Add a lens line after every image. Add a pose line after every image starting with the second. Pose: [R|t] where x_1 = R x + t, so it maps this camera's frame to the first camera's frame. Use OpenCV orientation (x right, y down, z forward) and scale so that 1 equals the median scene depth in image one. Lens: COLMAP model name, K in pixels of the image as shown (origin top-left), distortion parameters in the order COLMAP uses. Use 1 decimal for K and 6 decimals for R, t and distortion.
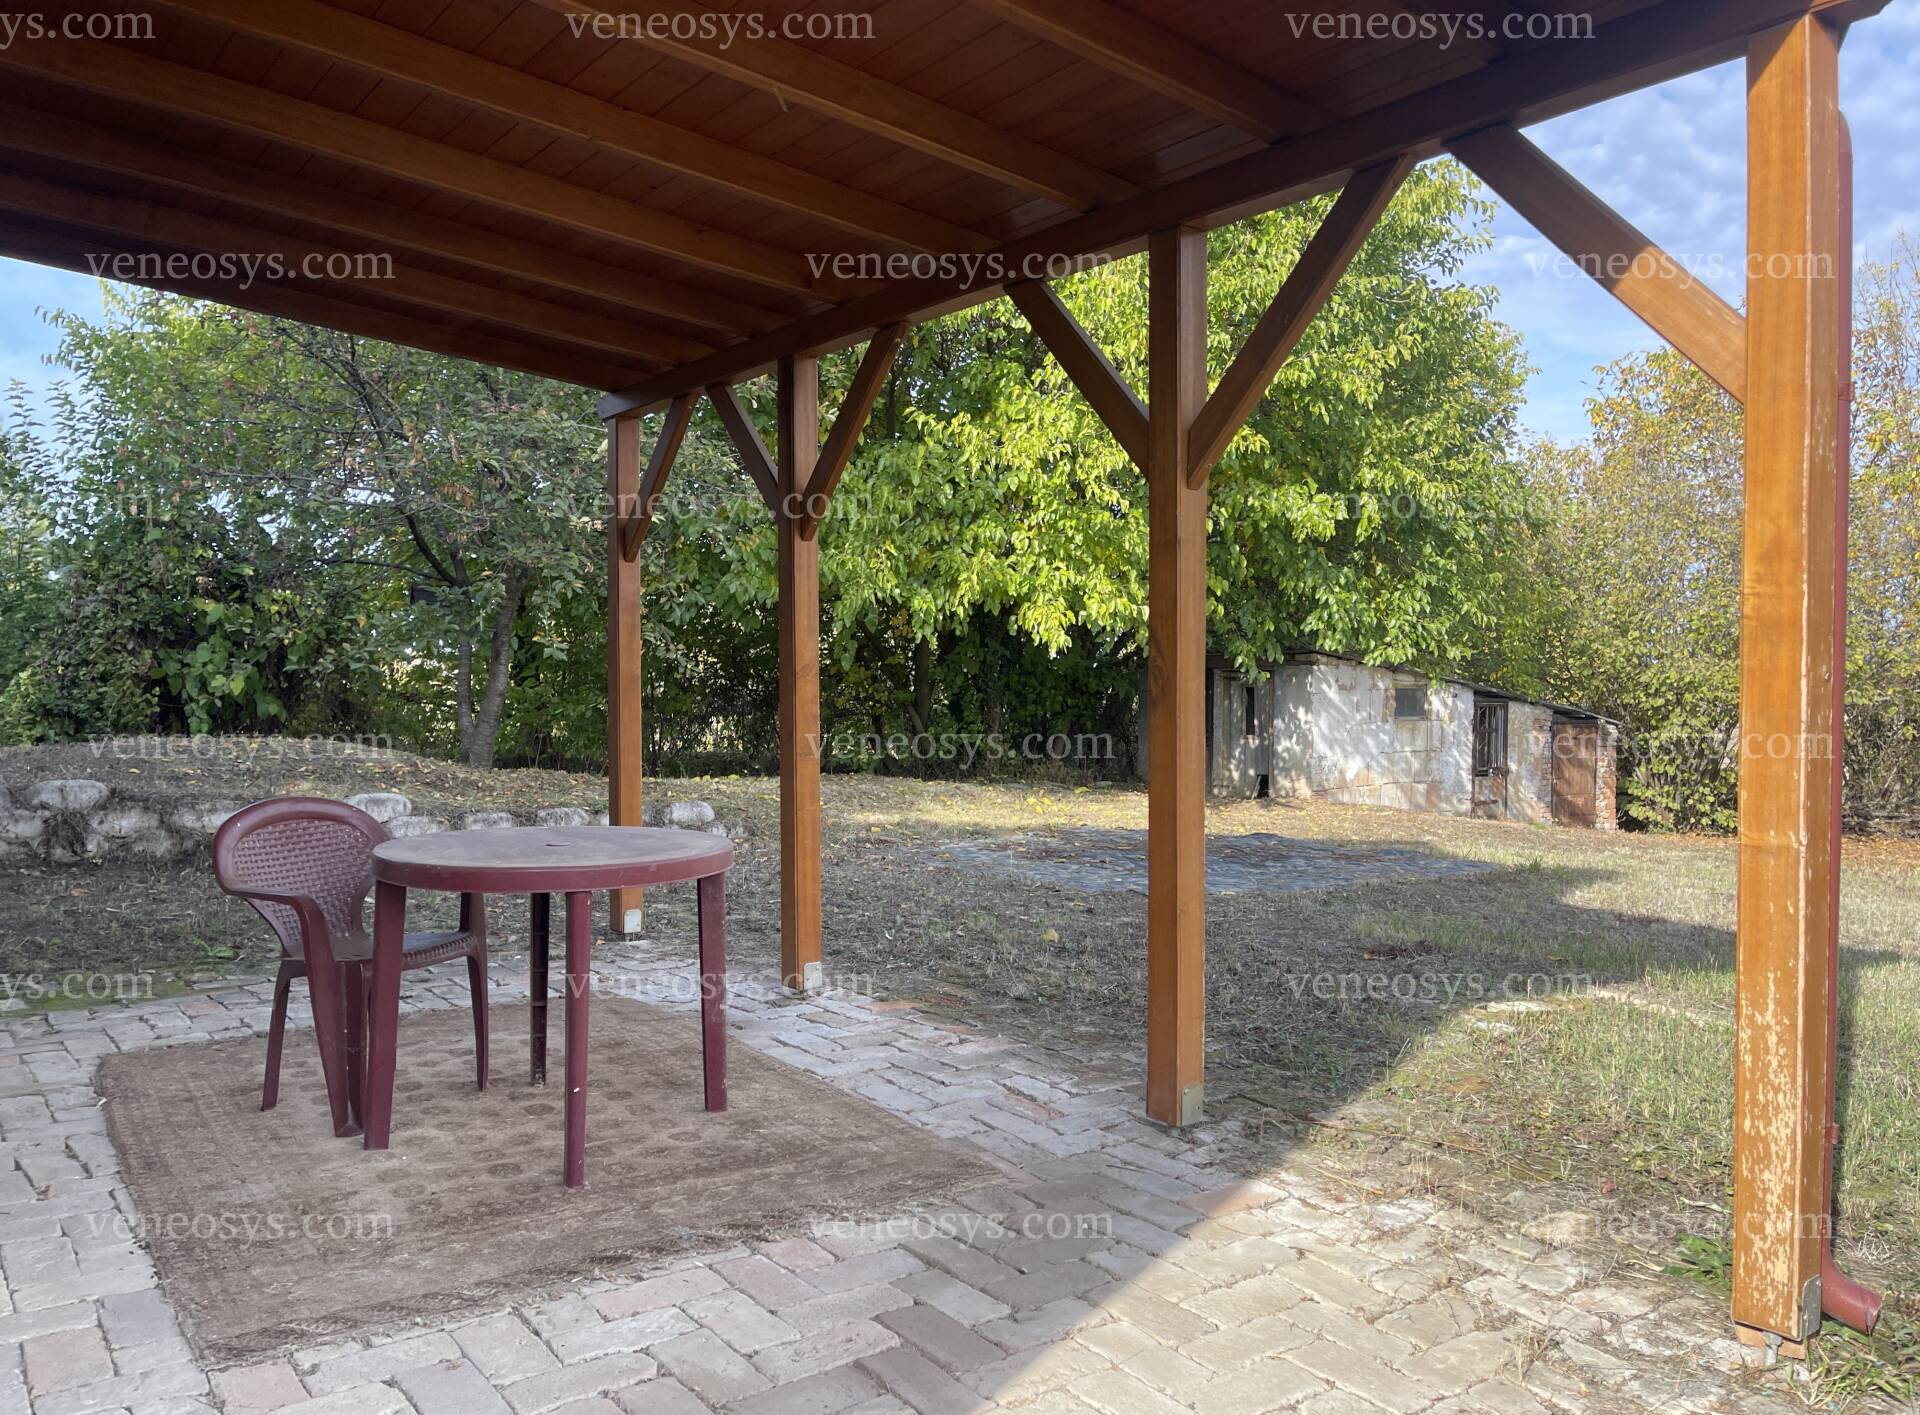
lens RADIAL K [[1469.8, 0, 960.5], [0, 1469.8, 708.7], [0, 0, 1]] dist [0.068476, -0.084154]
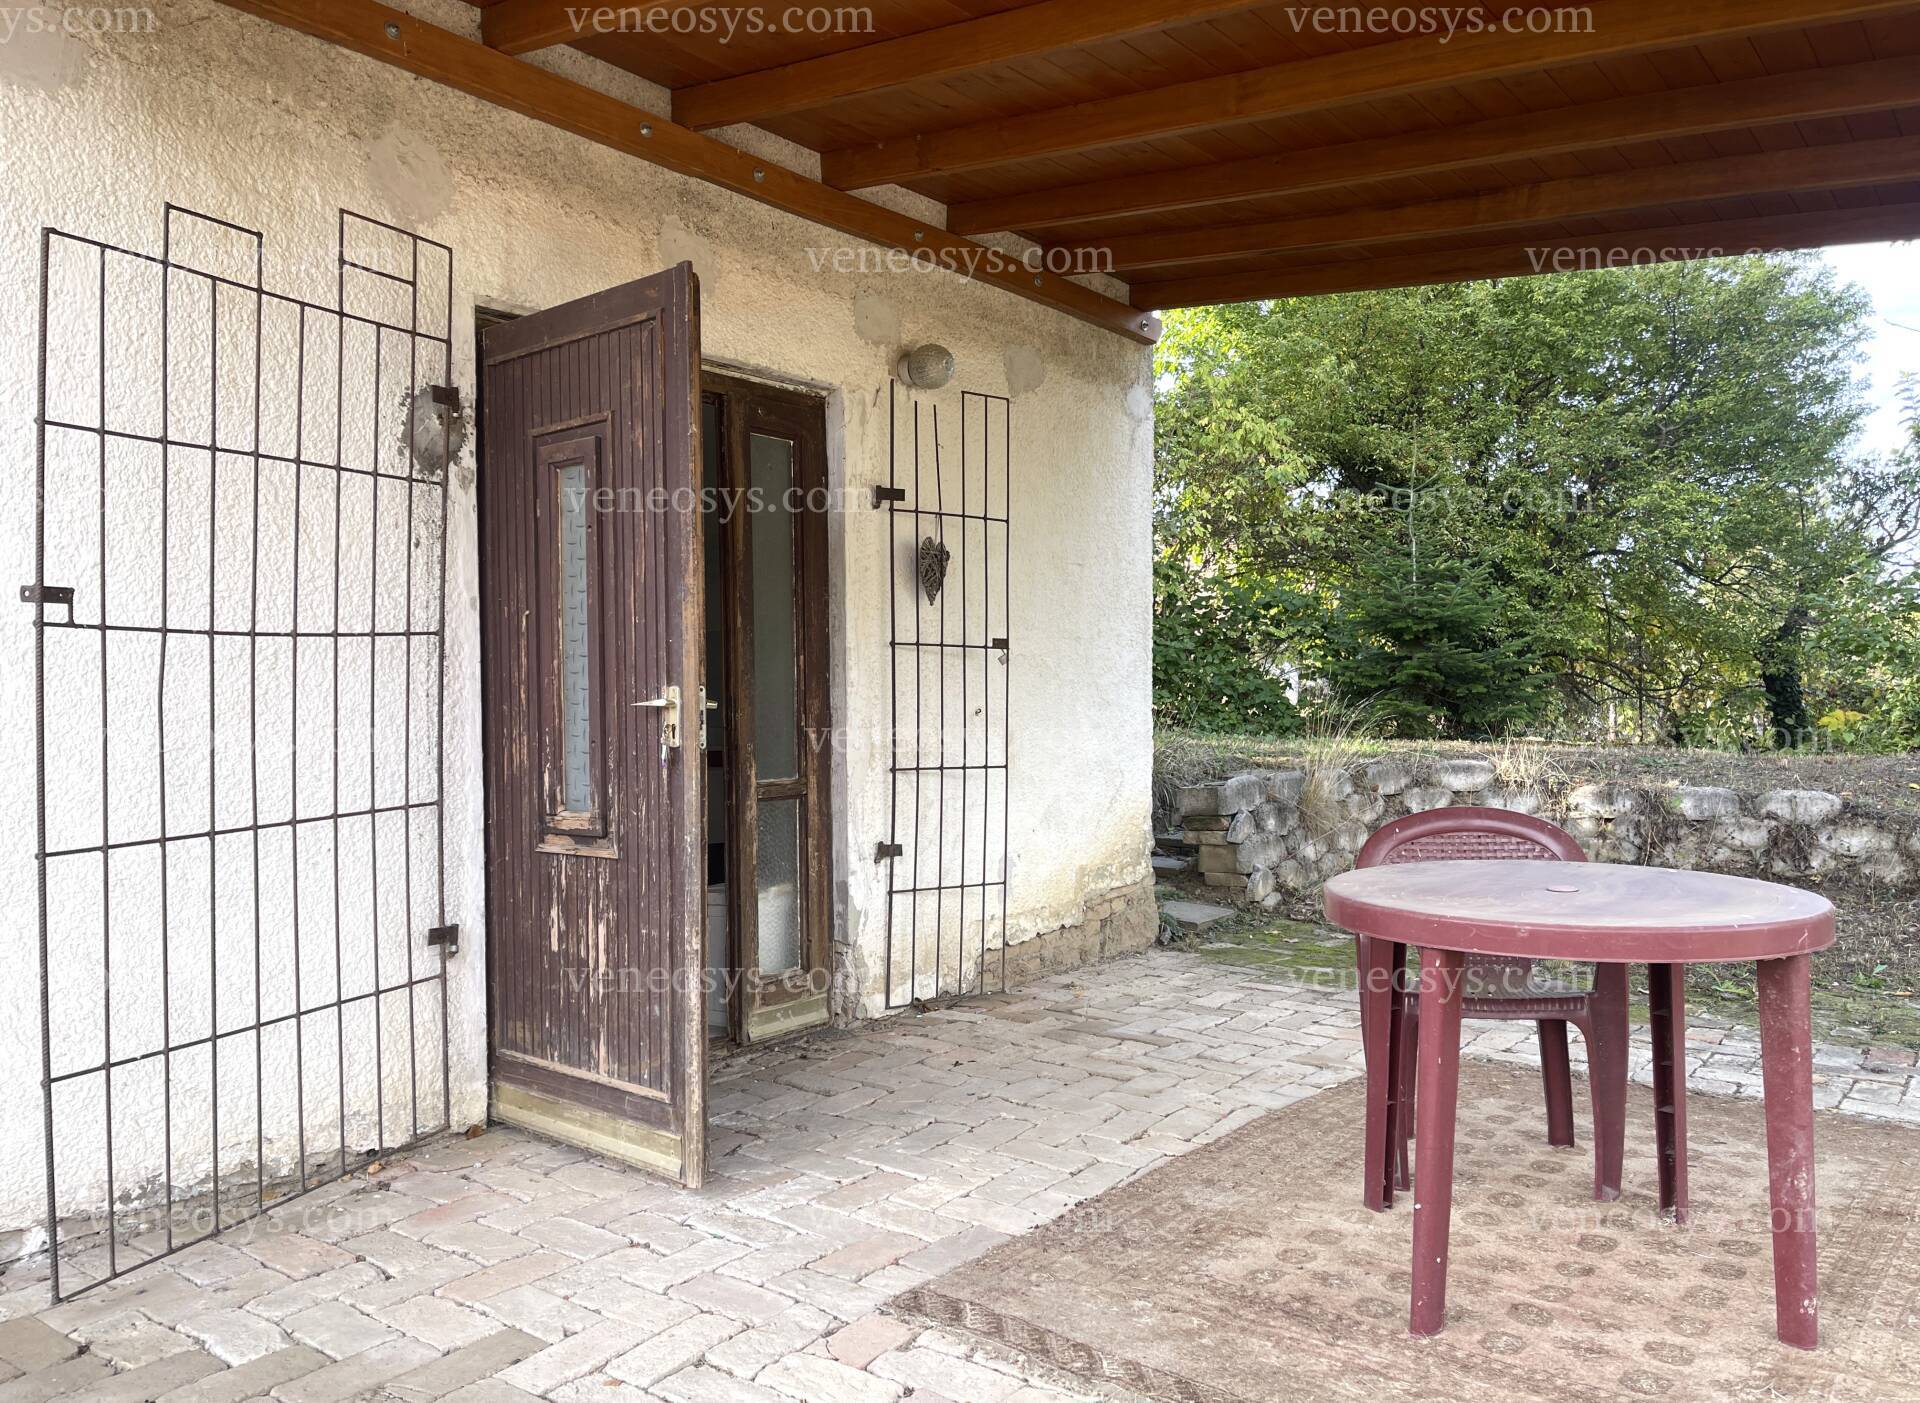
lens RADIAL K [[1469.8, 0, 962.3], [0, 1469.8, 695.4], [0, 0, 1]] dist [0.068476, -0.084154]
pose [[0.267936, -0.005847, -0.963419, 0.175496], [-0.009115, 0.999921, -0.008603, 0.000313], [0.963394, 0.011087, 0.267862, 0.234556]]
